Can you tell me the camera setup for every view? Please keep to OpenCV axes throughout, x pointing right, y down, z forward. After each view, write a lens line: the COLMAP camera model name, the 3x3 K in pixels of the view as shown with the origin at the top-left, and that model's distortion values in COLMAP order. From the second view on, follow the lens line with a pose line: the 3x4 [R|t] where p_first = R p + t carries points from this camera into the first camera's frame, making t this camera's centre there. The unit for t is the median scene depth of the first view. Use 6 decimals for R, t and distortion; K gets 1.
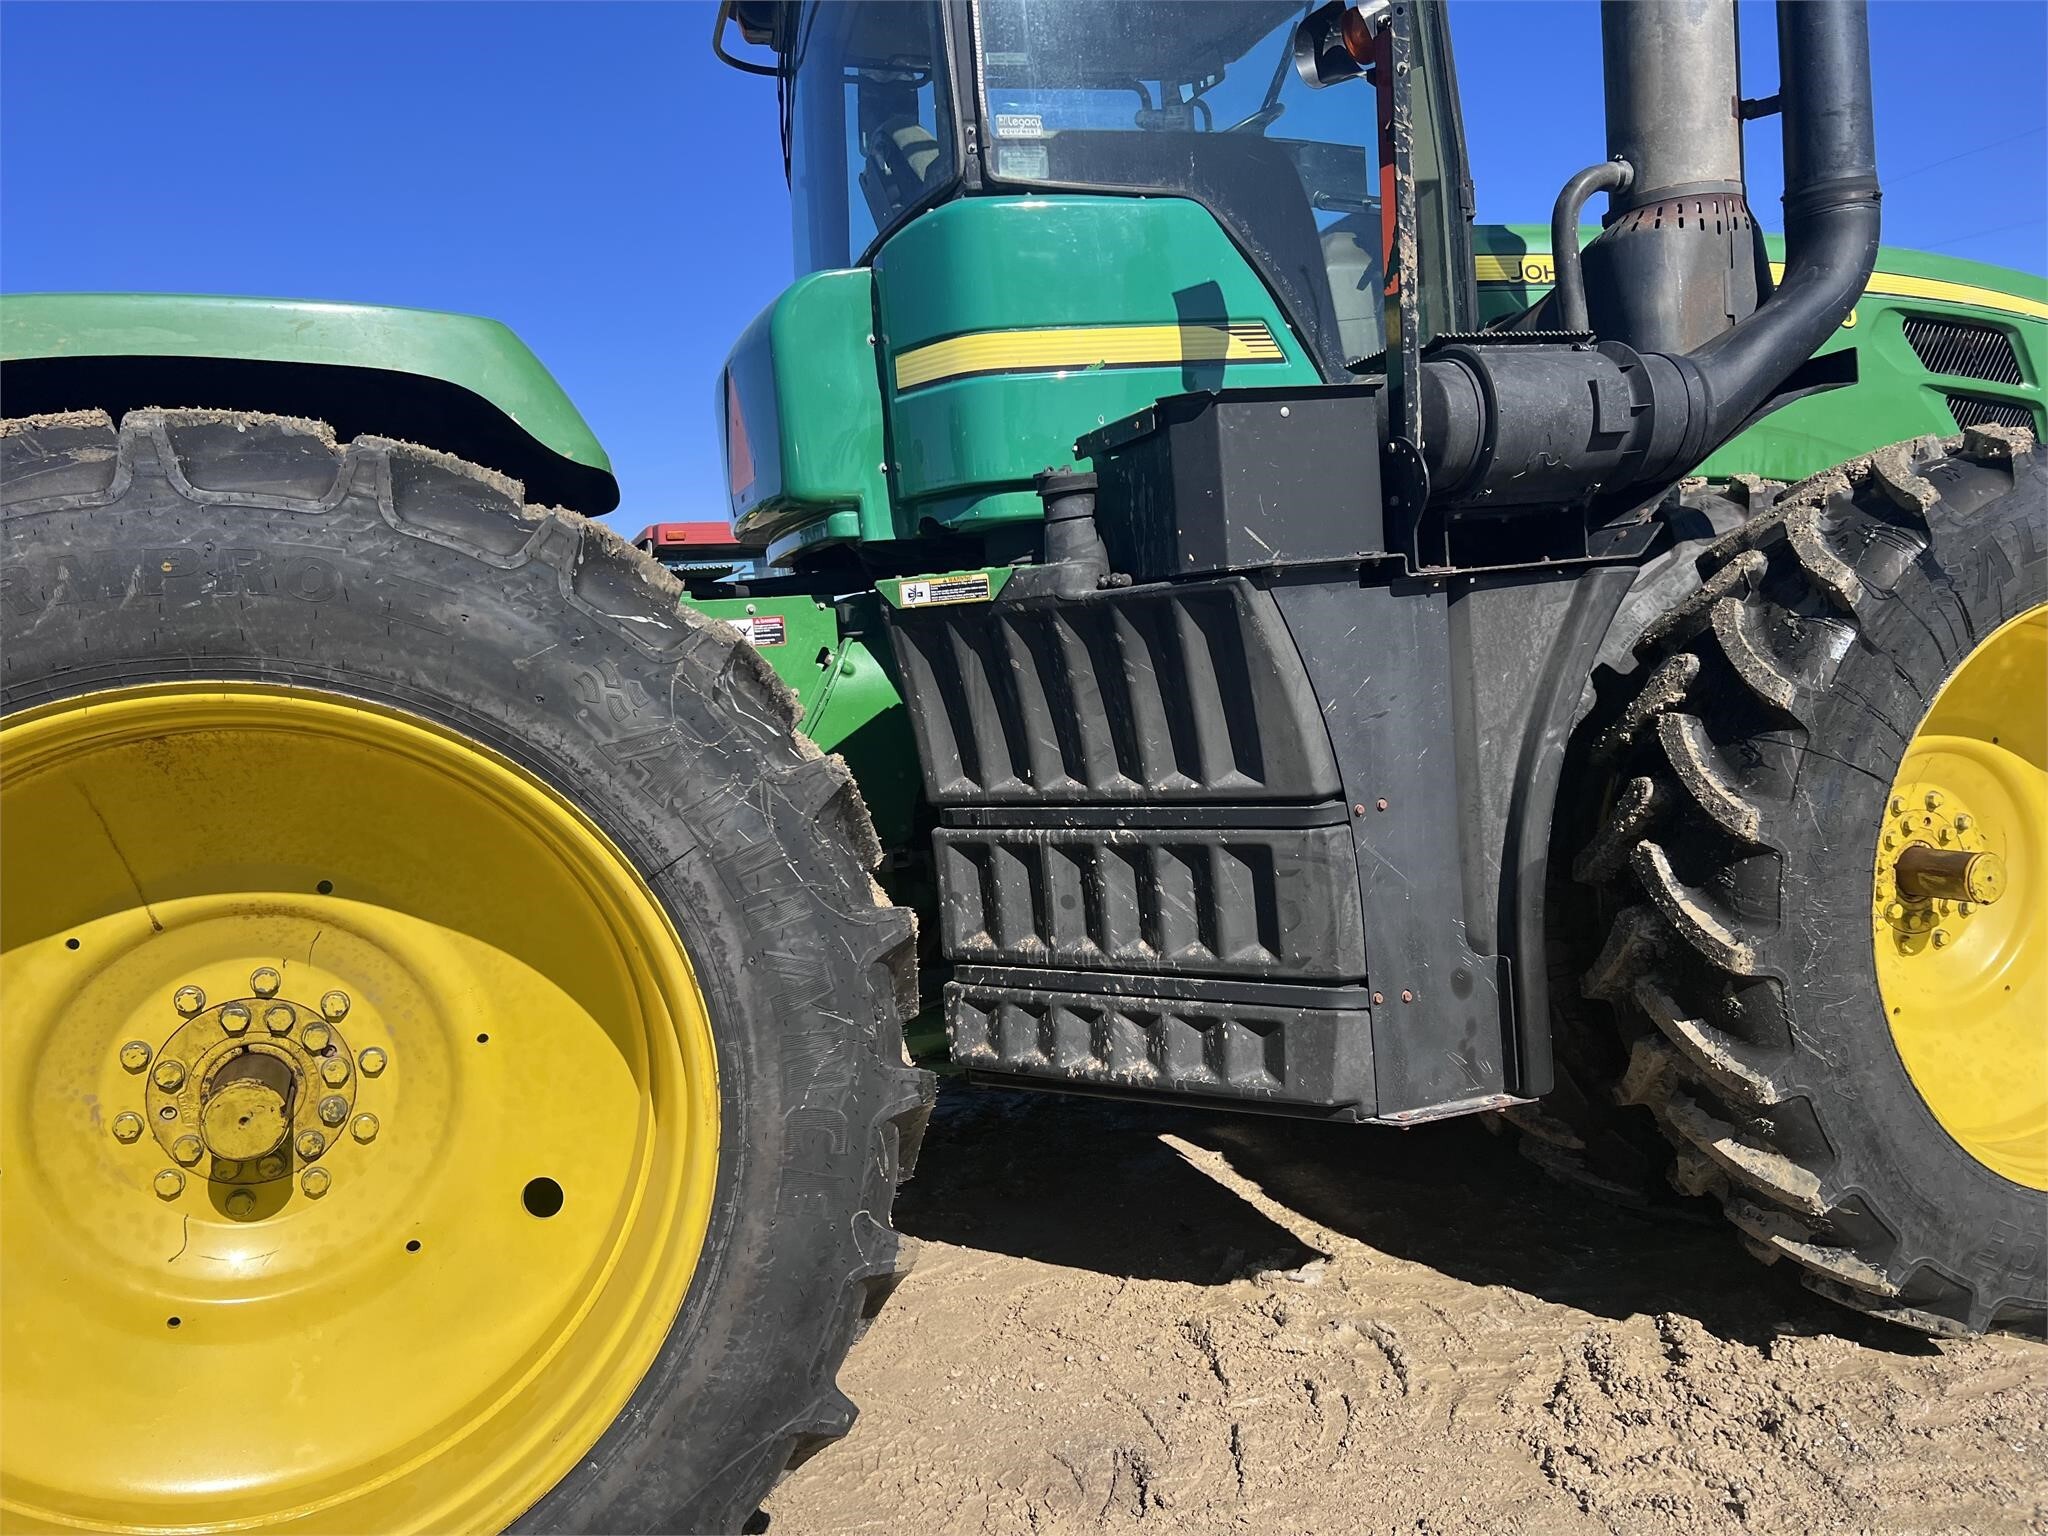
lens RADIAL K [[1542.4, 0, 1007.3], [0, 1542.4, 776.4], [0, 0, 1]] dist [0.068031, -0.095414]
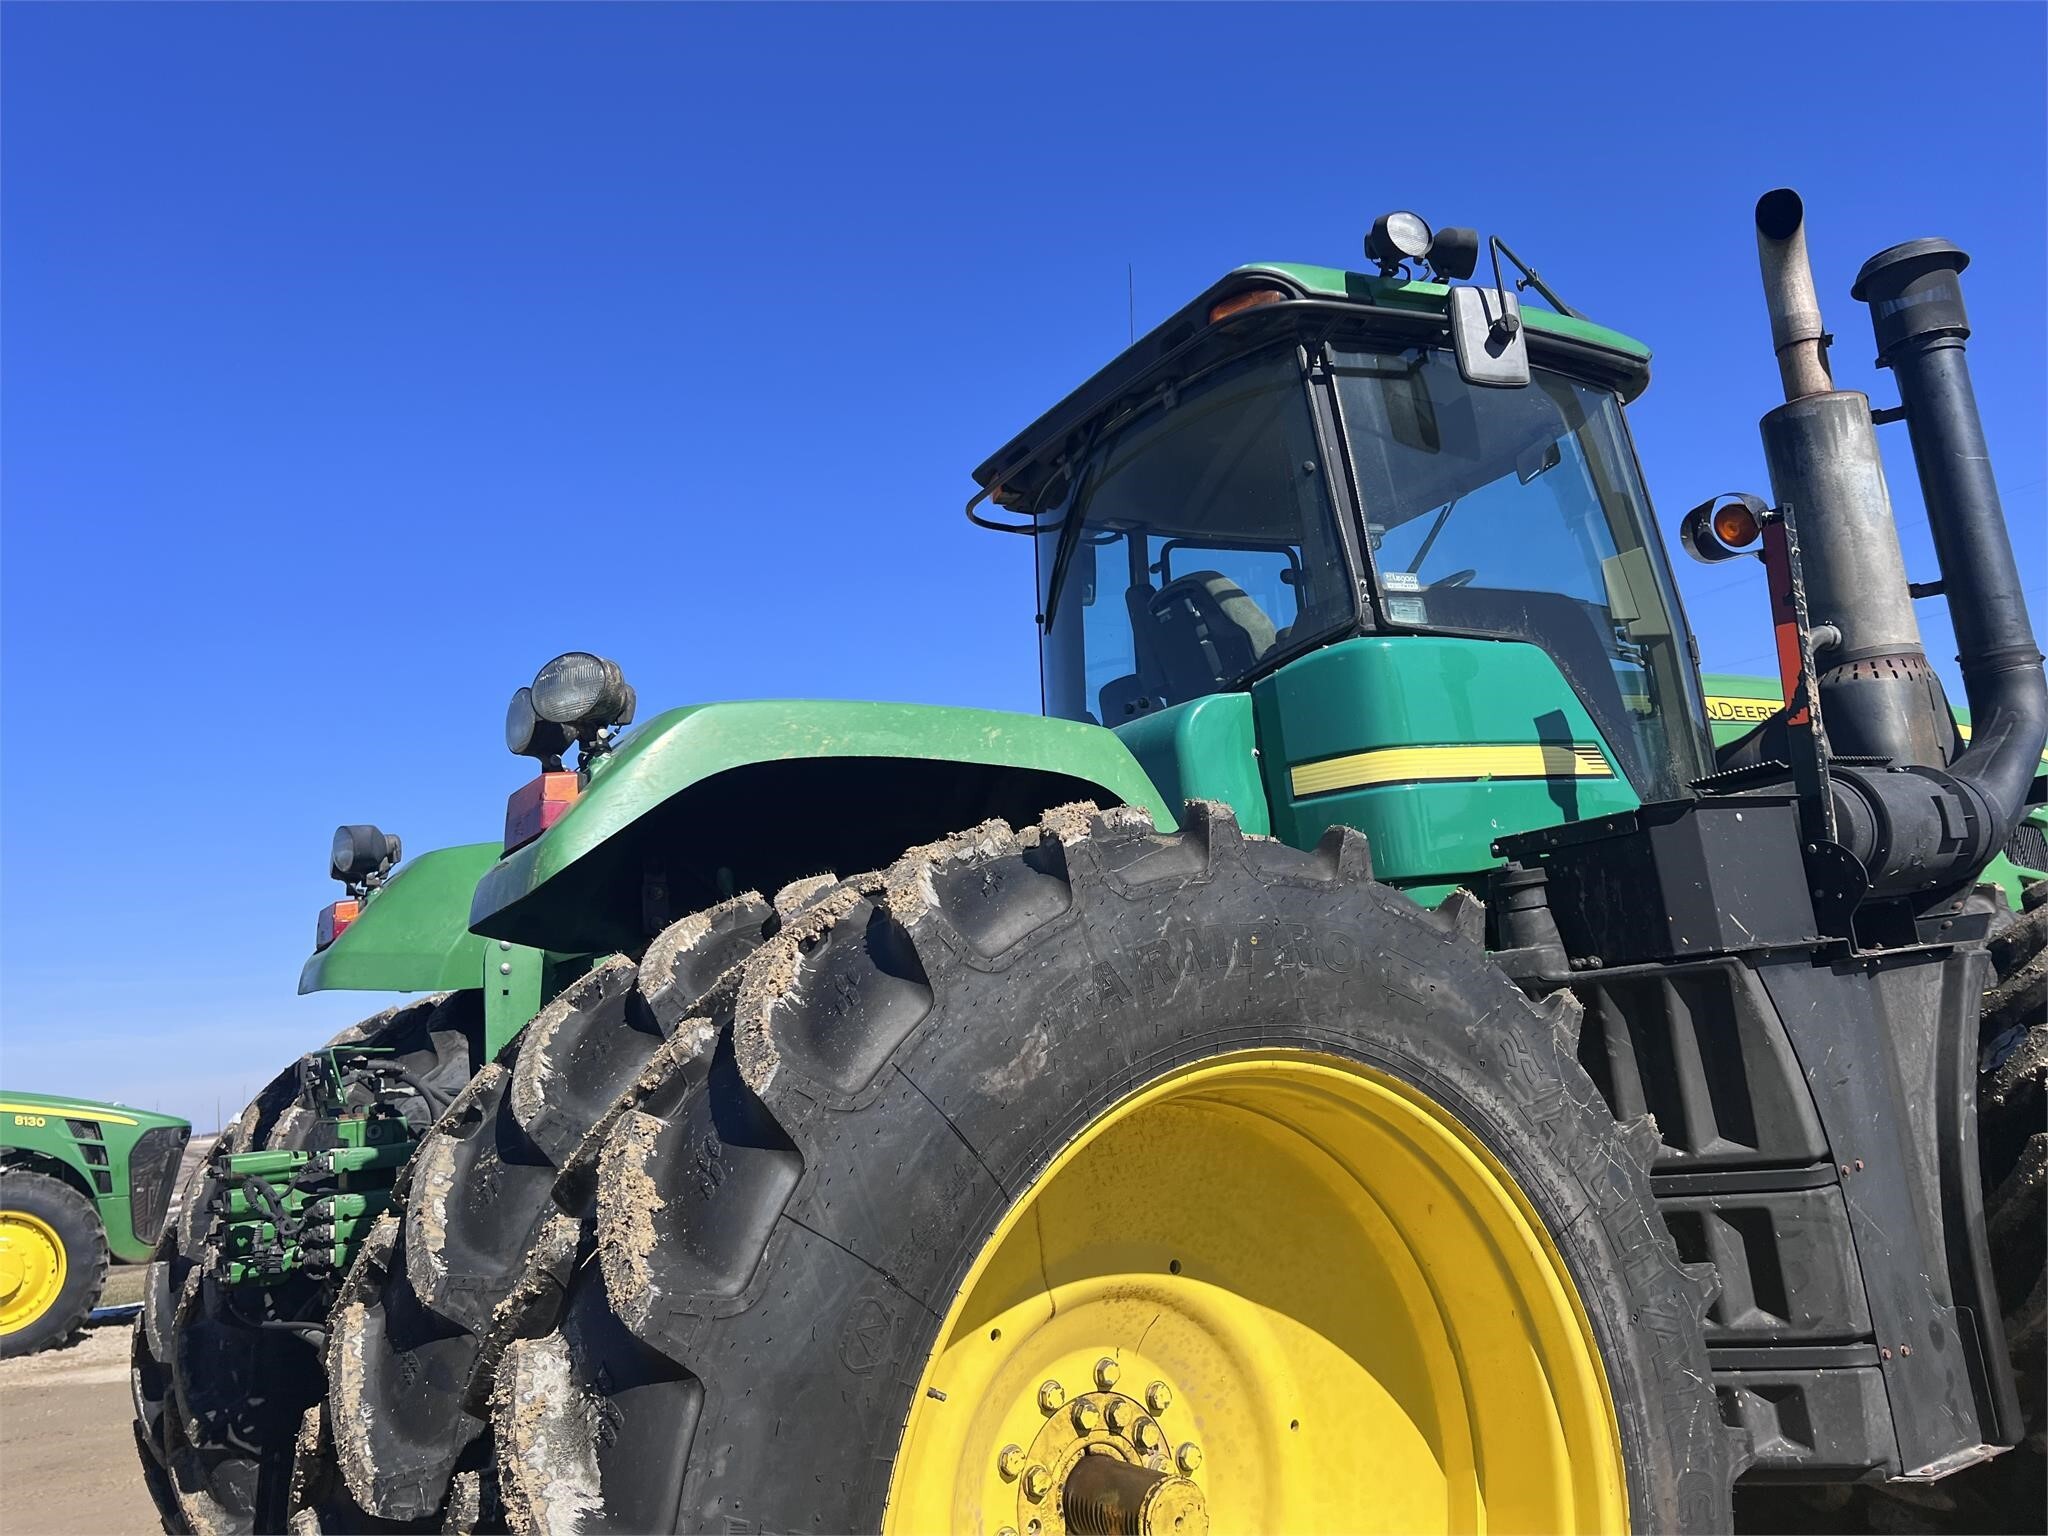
lens RADIAL K [[1549.0, 0, 984.6], [0, 1549.0, 745.9], [0, 0, 1]] dist [0.011016, -0.012783]
pose [[0.982398, 0.017441, 0.185986, -0.579157], [0.035942, 0.959380, -0.279818, 0.018918], [-0.183311, 0.281578, 0.941866, -0.008636]]
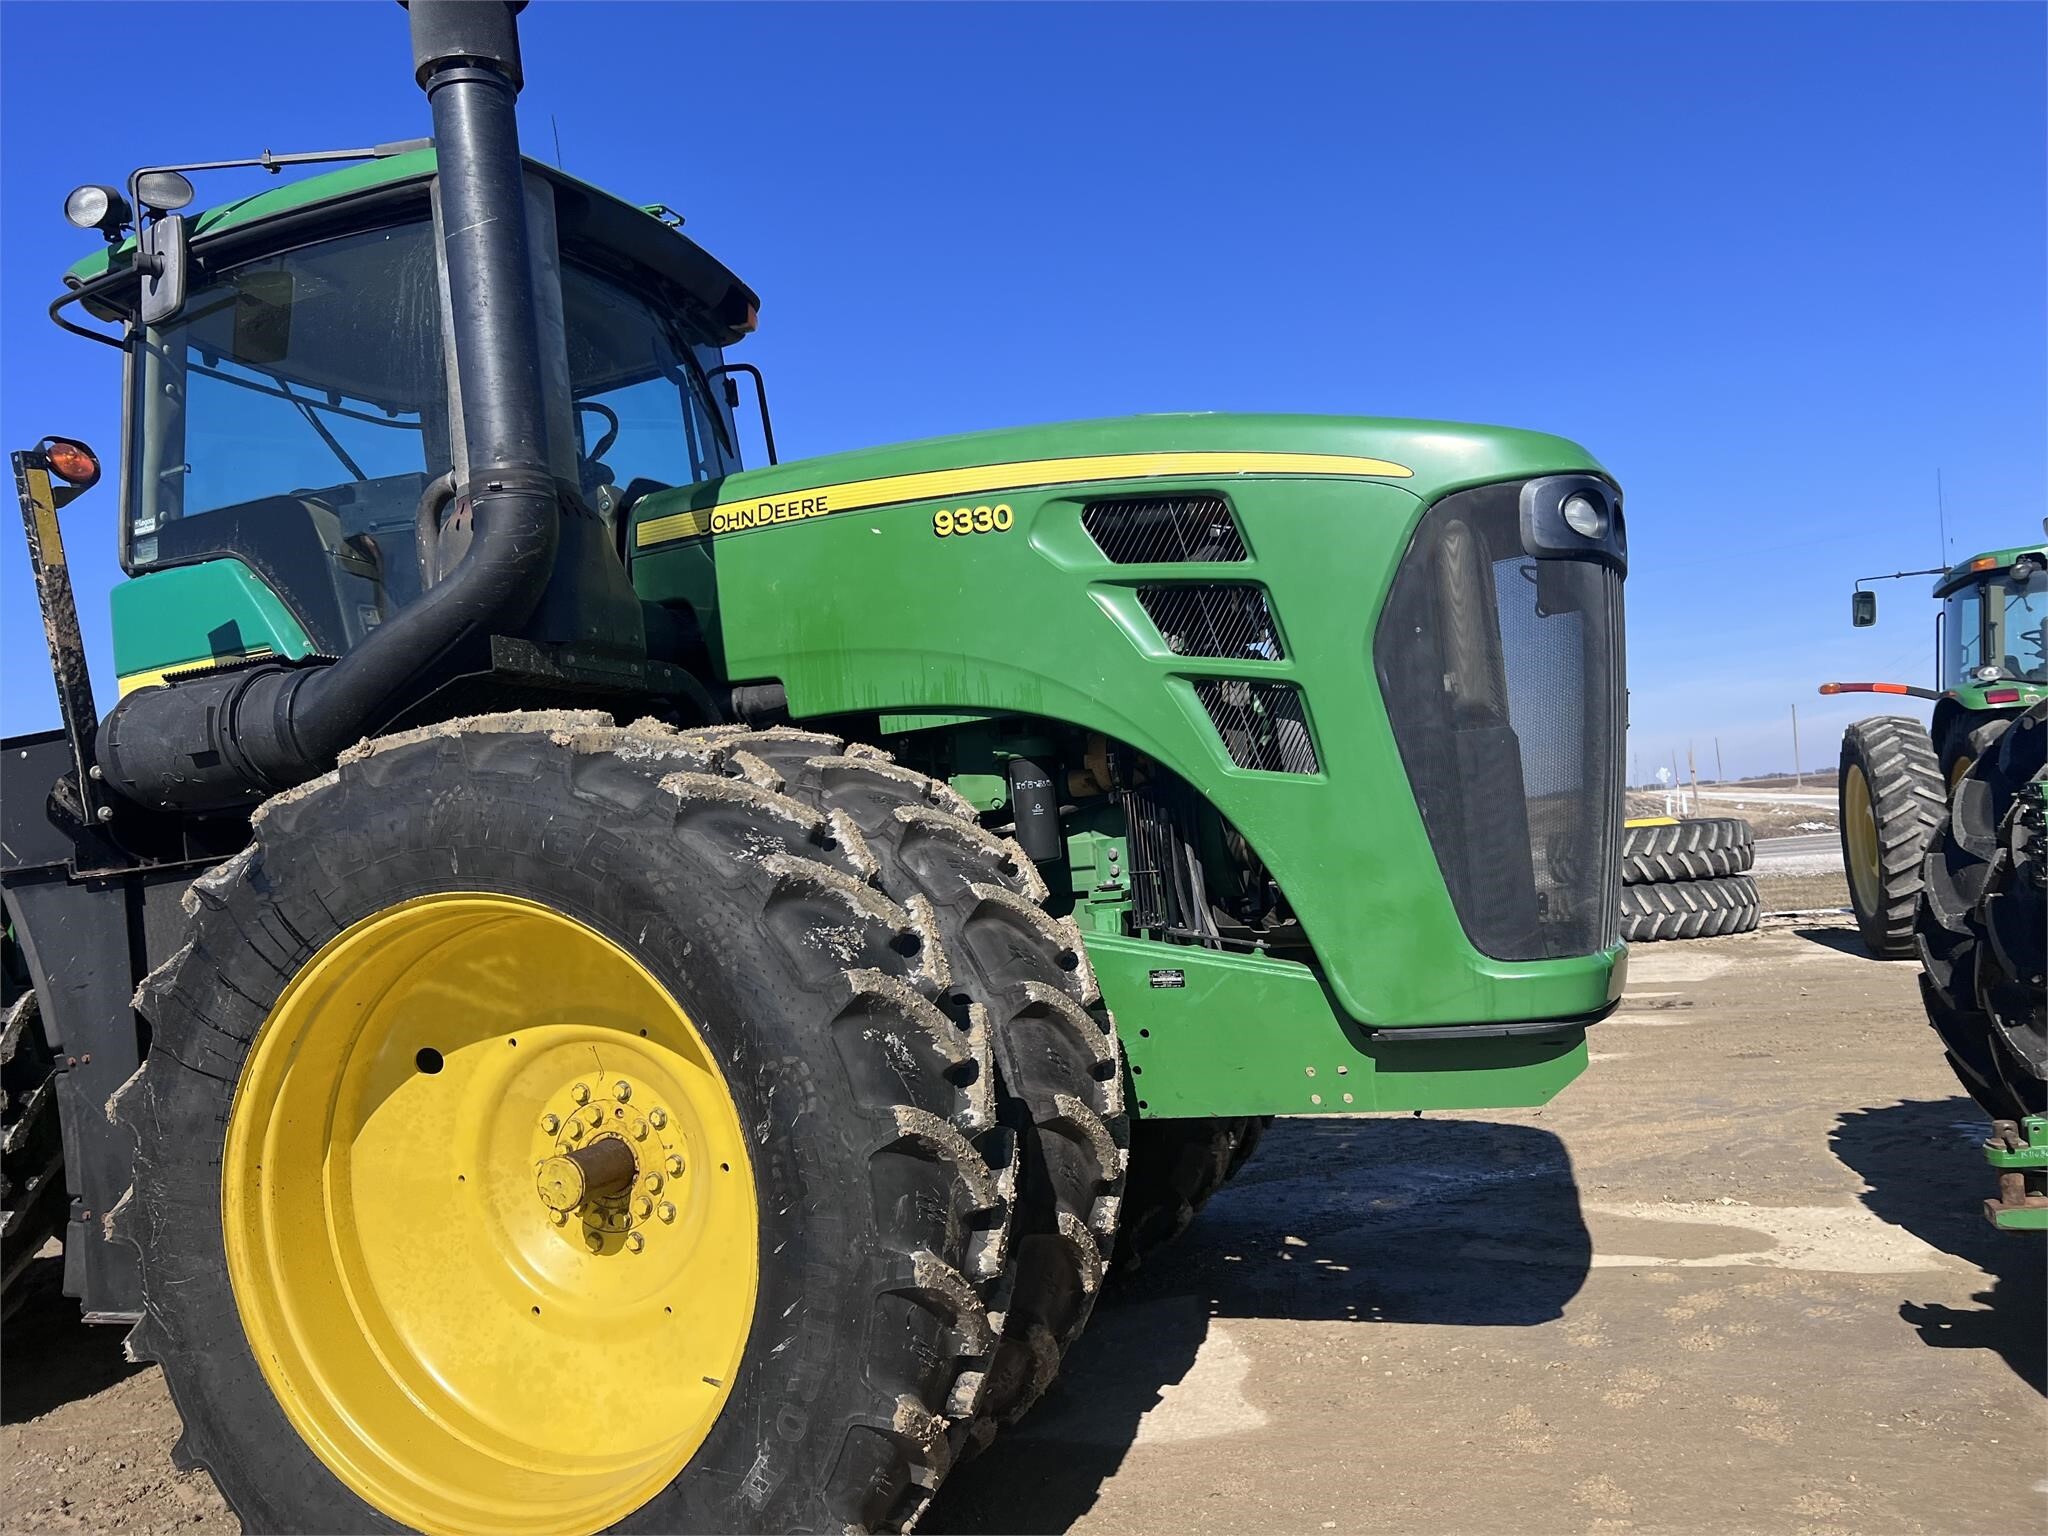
lens RADIAL K [[1532.1, 0, 1013.8], [0, 1532.1, 777.1], [0, 0, 1]] dist [0.056597, -0.064129]
pose [[0.774462, -0.025526, -0.632106, 1.620957], [-0.010518, 0.998528, -0.053209, -0.150032], [0.632534, 0.047857, 0.773053, 0.497842]]
